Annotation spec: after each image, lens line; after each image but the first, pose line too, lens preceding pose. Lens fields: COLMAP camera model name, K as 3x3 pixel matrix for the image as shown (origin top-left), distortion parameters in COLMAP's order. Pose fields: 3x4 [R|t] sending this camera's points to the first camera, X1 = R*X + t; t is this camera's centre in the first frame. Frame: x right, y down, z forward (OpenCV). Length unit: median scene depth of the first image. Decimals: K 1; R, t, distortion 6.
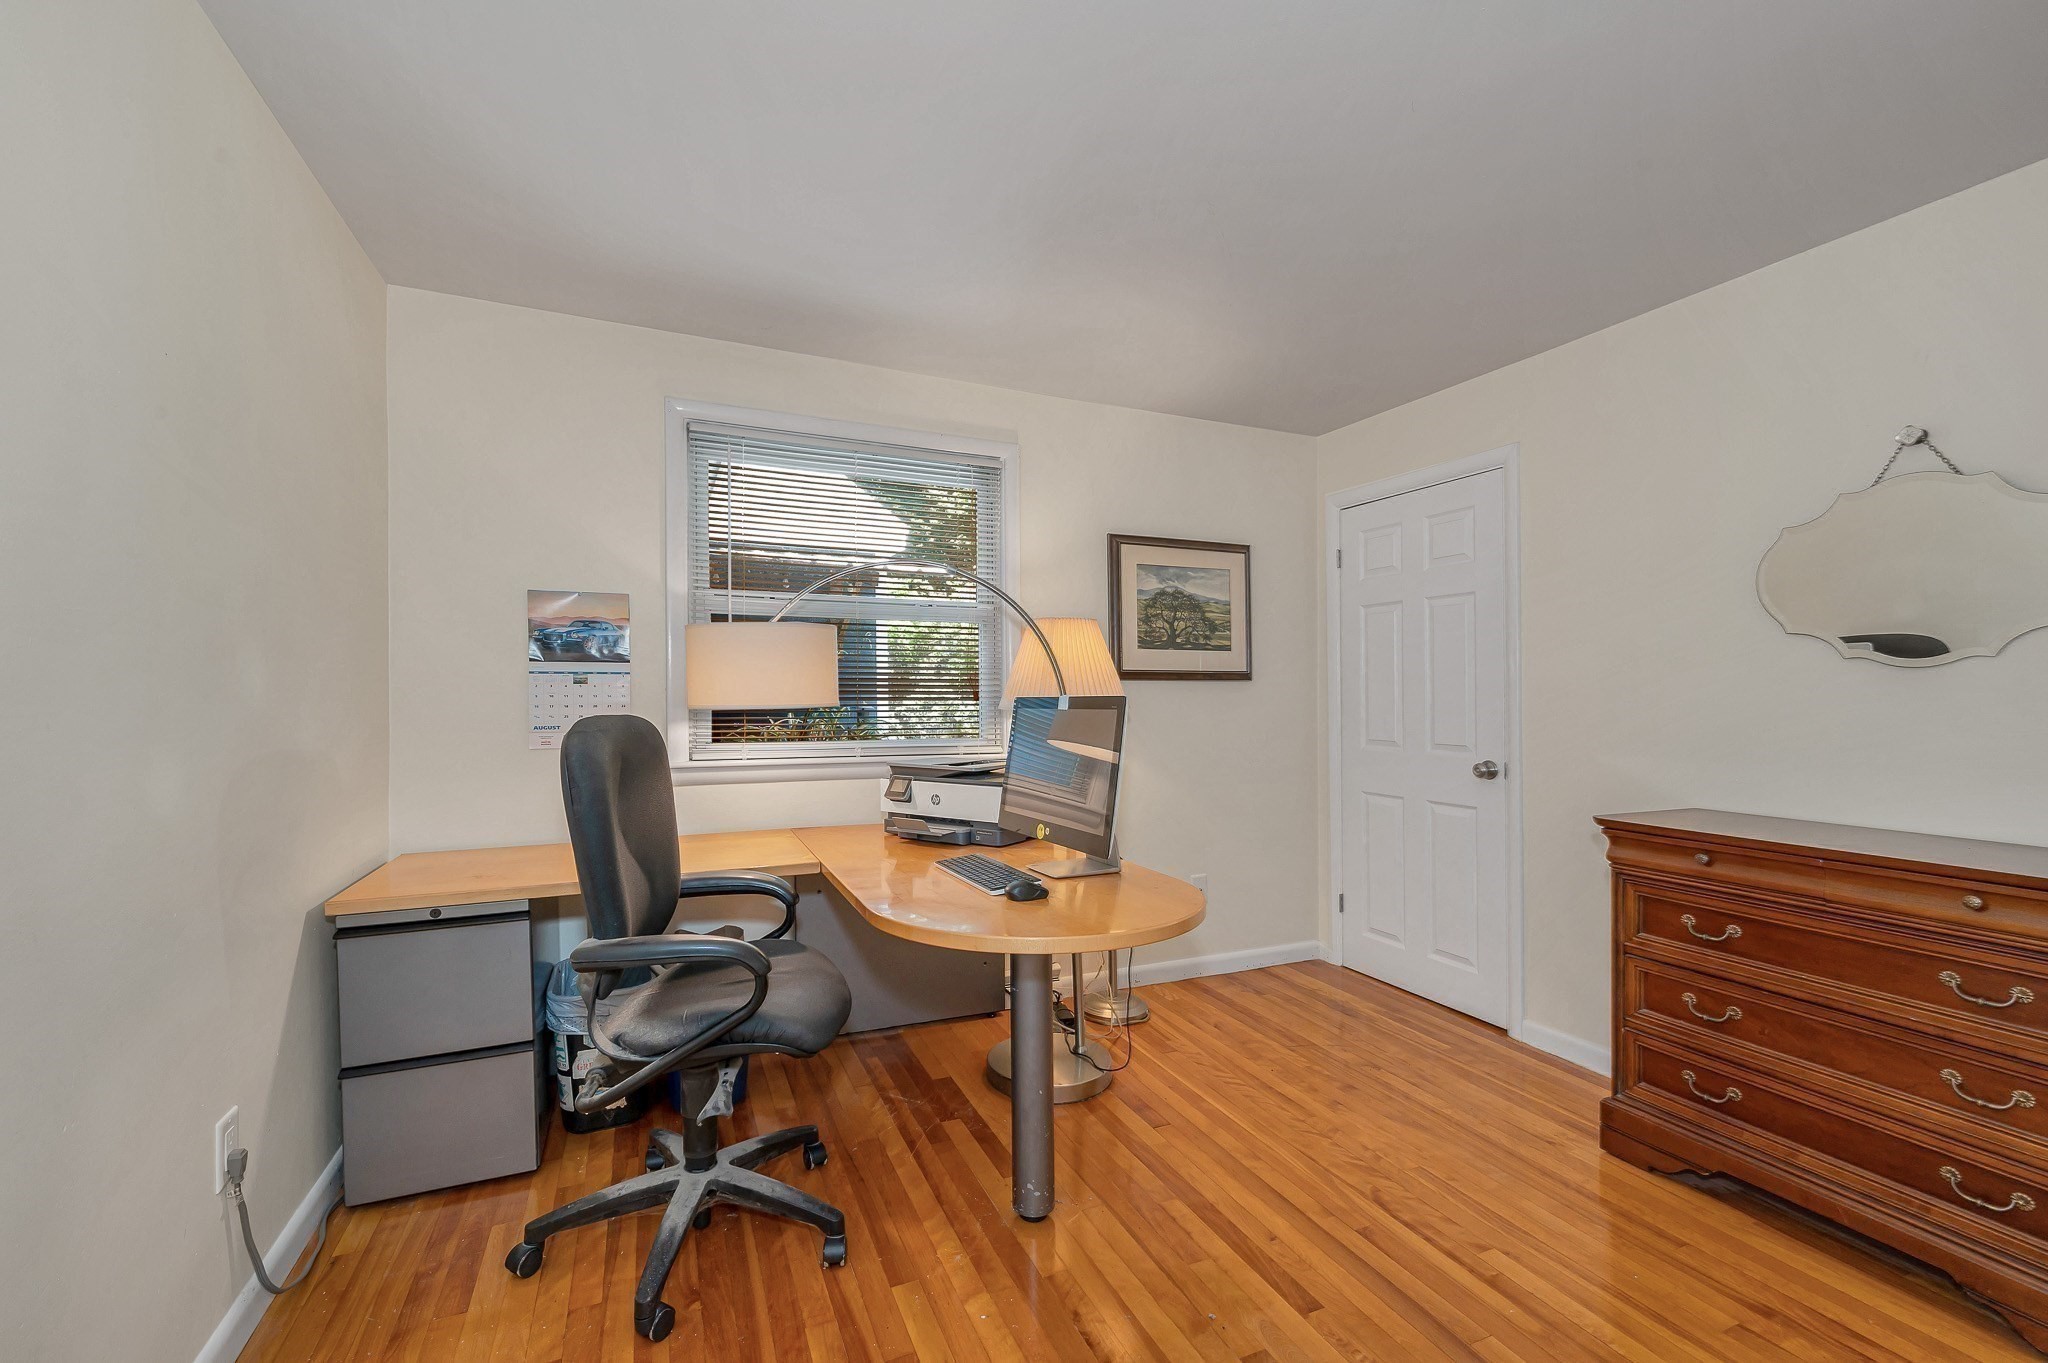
lens RADIAL K [[859.0, 0, 1059.8], [0, 859.0, 694.5], [0, 0, 1]] dist [0.000865, 0.000418]
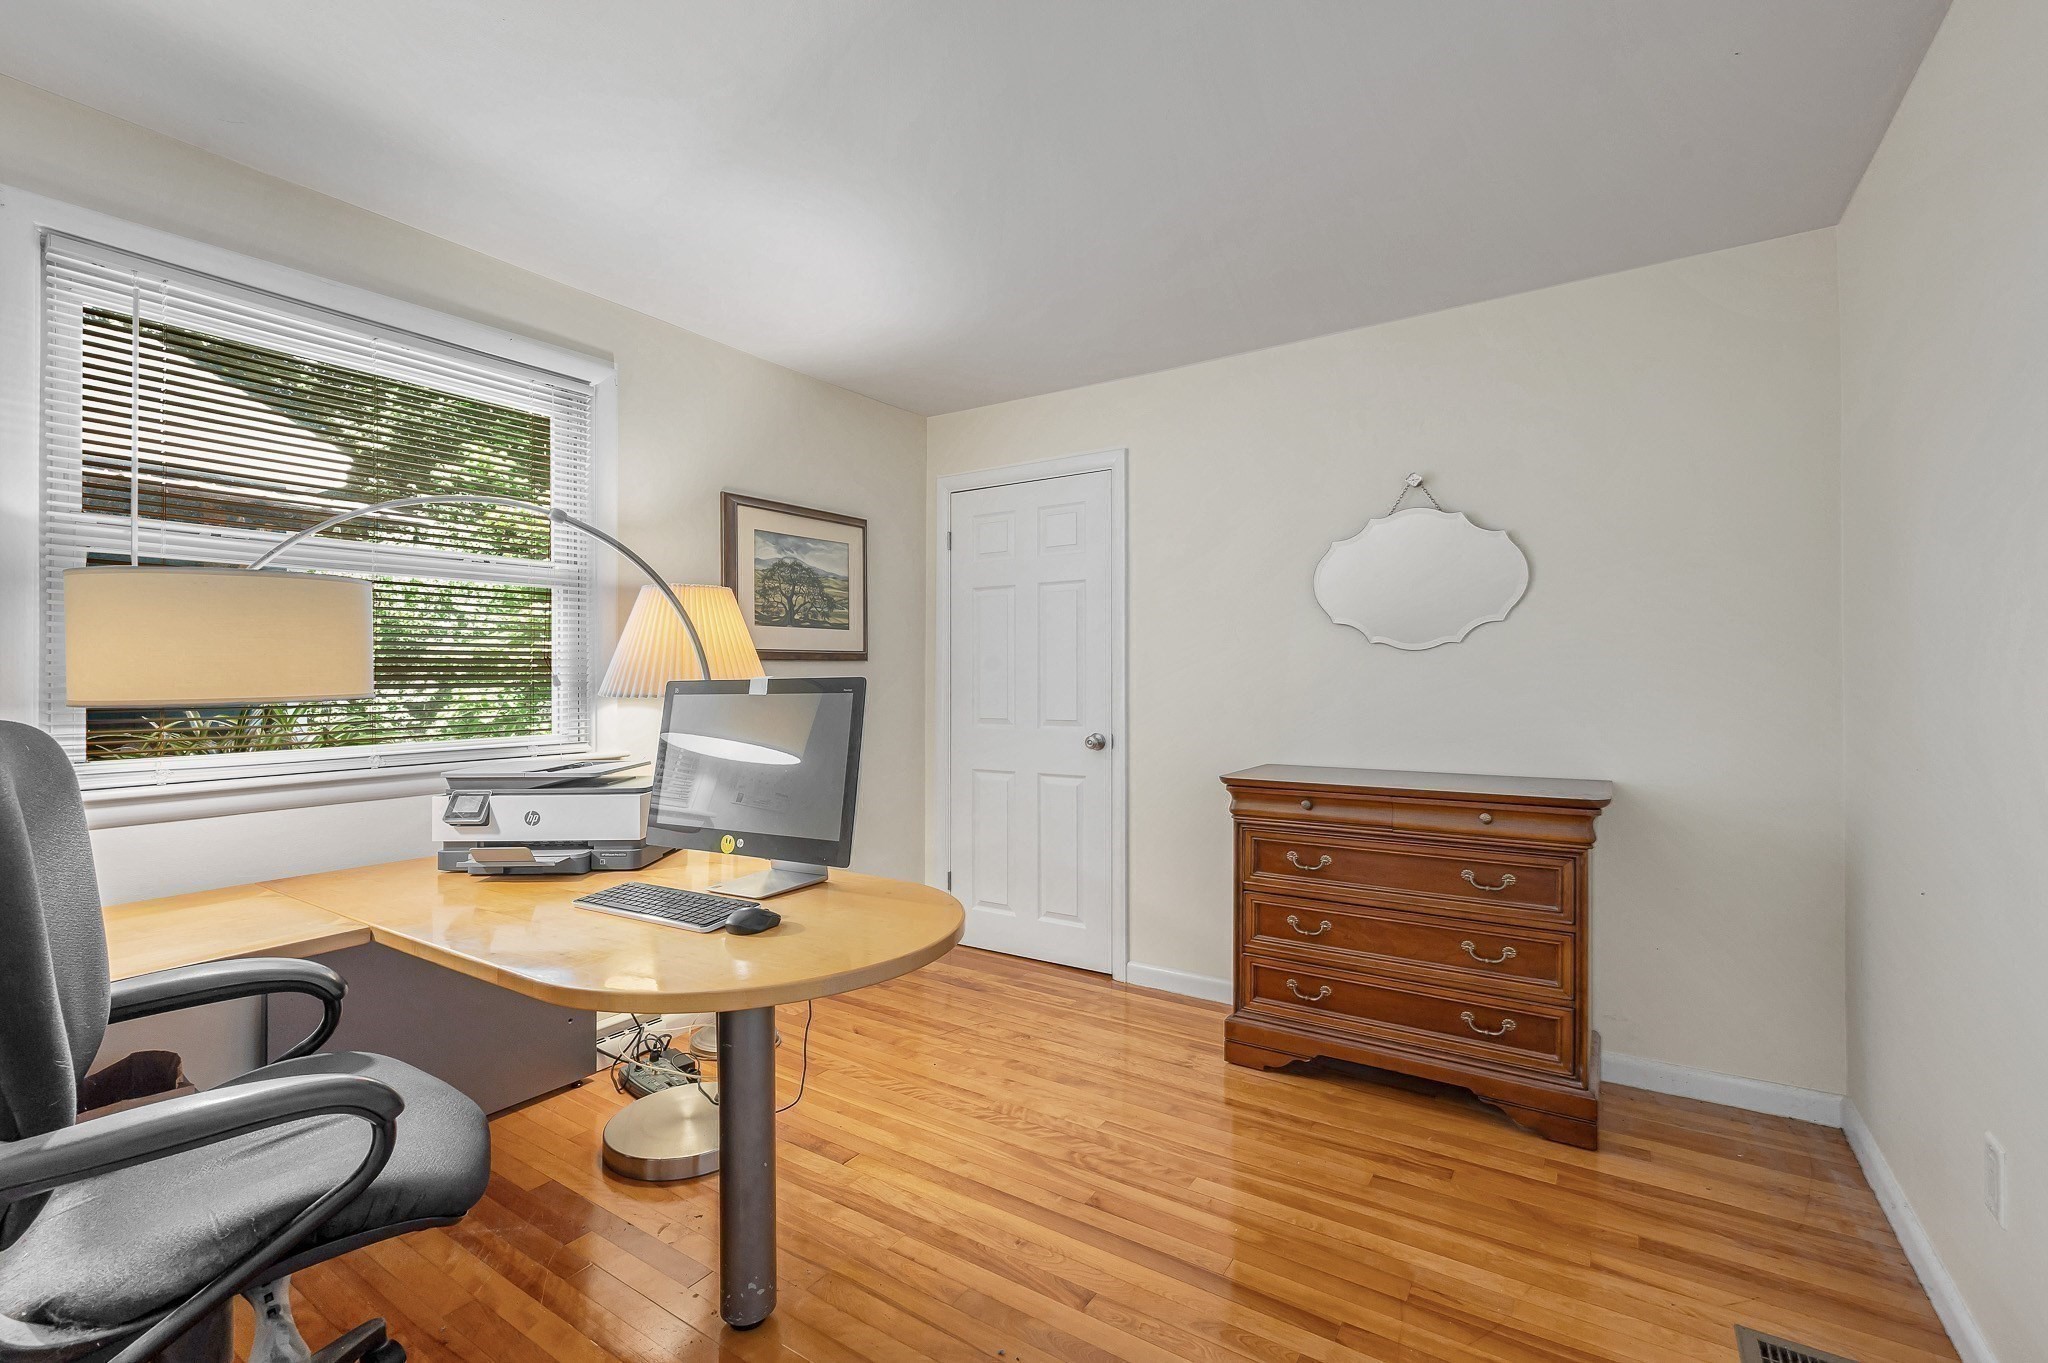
lens RADIAL K [[859.0, 0, 1028.8], [0, 859.0, 666.9], [0, 0, 1]] dist [0.000865, 0.000418]
pose [[0.844197, -0.004552, 0.536014, -0.196693], [0.010127, 0.999921, -0.007459, -0.000866], [-0.535937, 0.011725, 0.844176, 0.136559]]
